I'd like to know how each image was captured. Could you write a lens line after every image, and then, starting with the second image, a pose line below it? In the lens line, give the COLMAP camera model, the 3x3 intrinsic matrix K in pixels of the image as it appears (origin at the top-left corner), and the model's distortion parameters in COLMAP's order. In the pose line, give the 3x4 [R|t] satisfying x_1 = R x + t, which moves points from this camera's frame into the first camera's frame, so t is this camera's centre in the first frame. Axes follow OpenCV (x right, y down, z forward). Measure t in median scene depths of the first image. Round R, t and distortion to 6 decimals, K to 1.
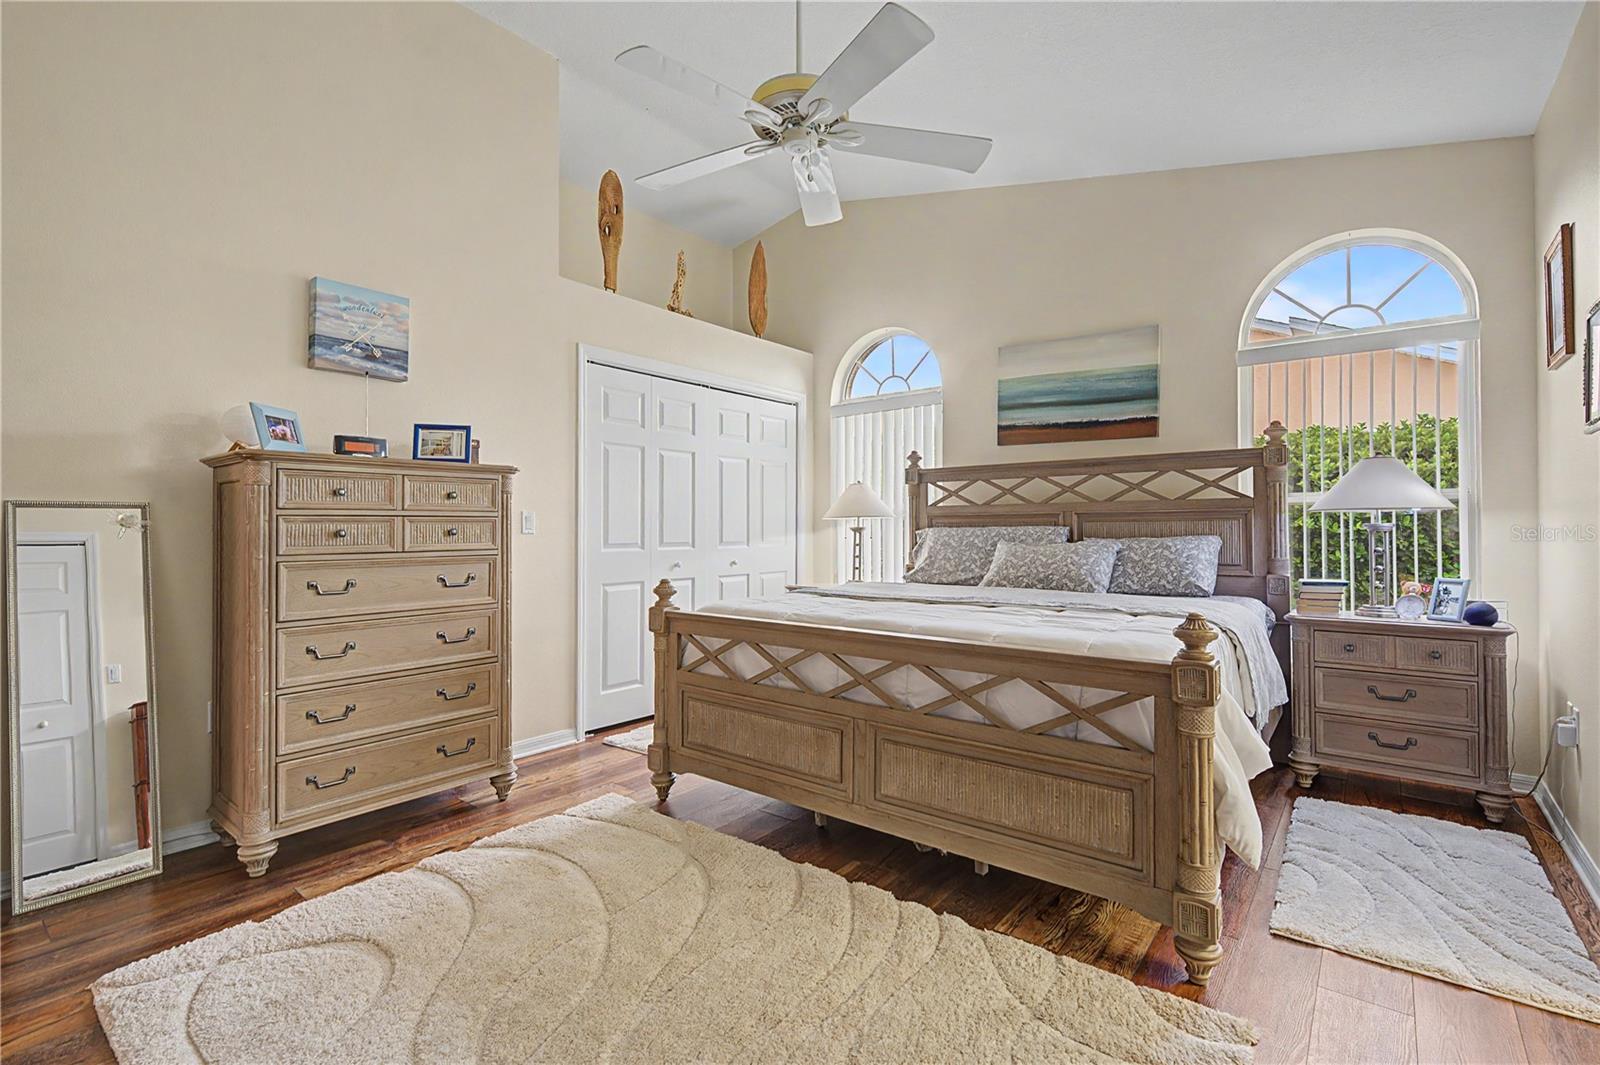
lens RADIAL K [[721.2, 0, 798.5], [0, 721.2, 521.1], [0, 0, 1]] dist [0.001048, -0.000336]
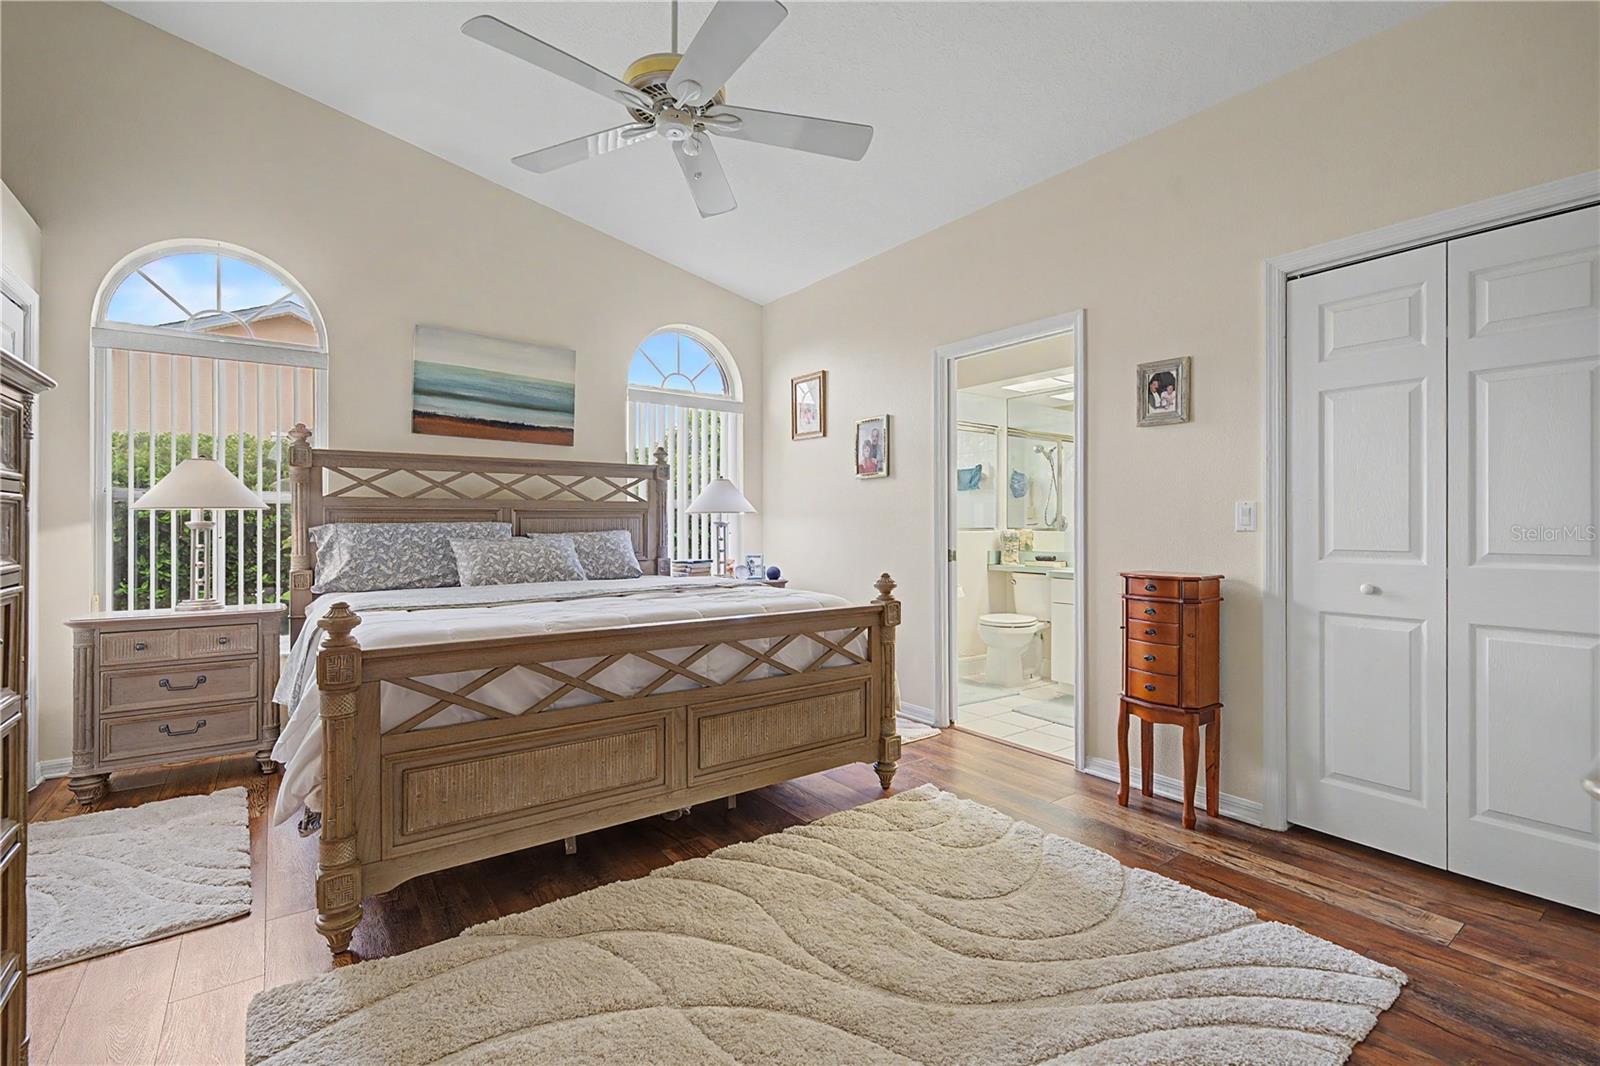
lens RADIAL K [[696.1, 0, 800.0], [0, 696.1, 533.0], [0, 0, 1]] dist [0.000607, -0.000023]
pose [[0.271872, -0.009800, 0.962284, -0.510262], [-0.009914, 0.999867, 0.012984, 0.005770], [-0.962282, -0.013070, 0.271738, 0.348815]]
